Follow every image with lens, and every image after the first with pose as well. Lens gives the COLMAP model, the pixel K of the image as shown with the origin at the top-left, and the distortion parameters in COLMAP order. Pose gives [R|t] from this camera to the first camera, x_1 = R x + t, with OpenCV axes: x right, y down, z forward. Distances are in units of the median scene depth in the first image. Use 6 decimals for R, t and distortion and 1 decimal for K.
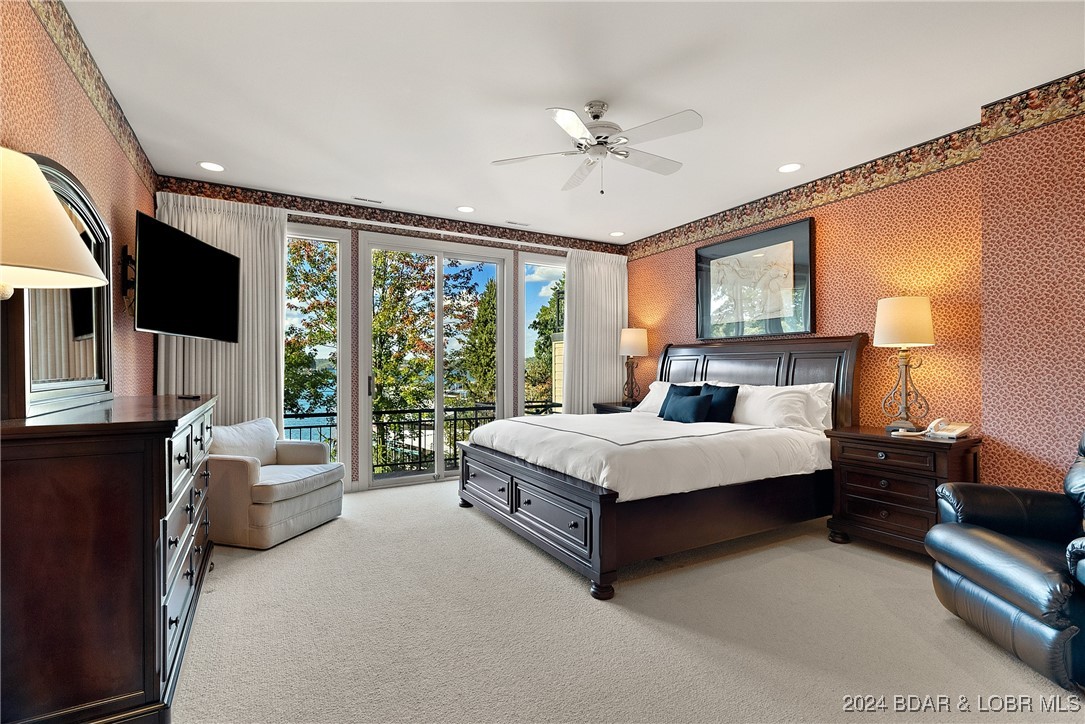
lens RADIAL K [[492.6, 0, 539.3], [0, 492.6, 362.5], [0, 0, 1]] dist [-0.011725, 0.004720]
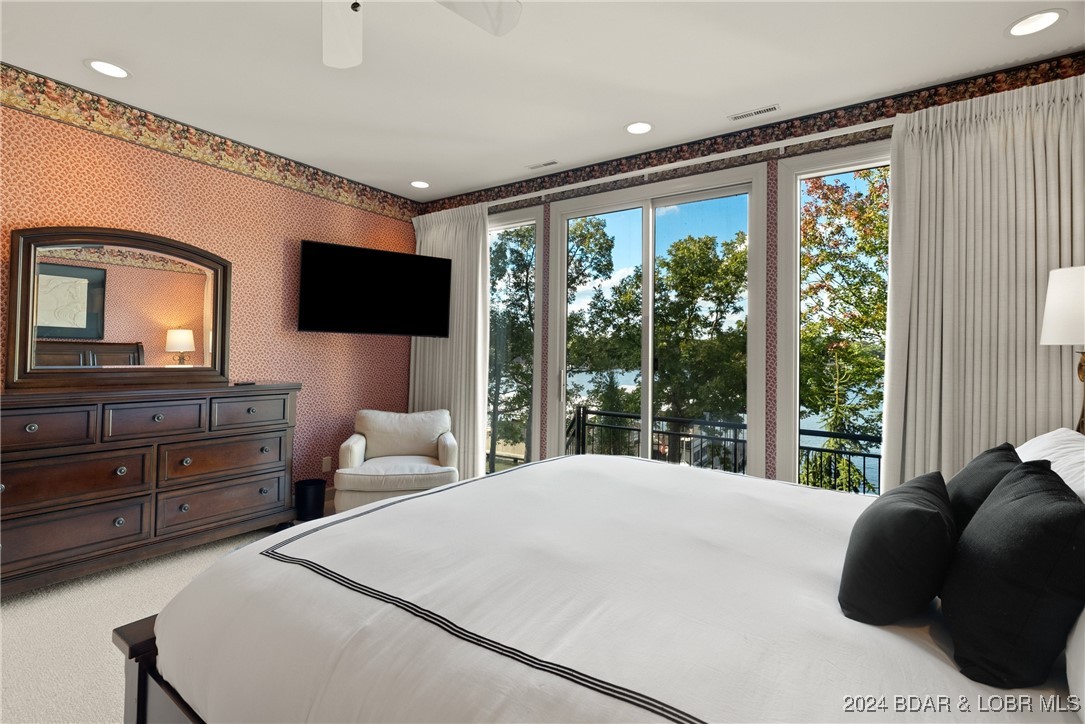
lens RADIAL K [[492.6, 0, 539.3], [0, 492.6, 362.5], [0, 0, 1]] dist [-0.011725, 0.004720]
pose [[0.451073, 0.015548, -0.892351, 0.394489], [-0.011614, 0.999866, 0.011551, 0.000235], [0.892411, 0.005153, 0.451193, 0.600137]]
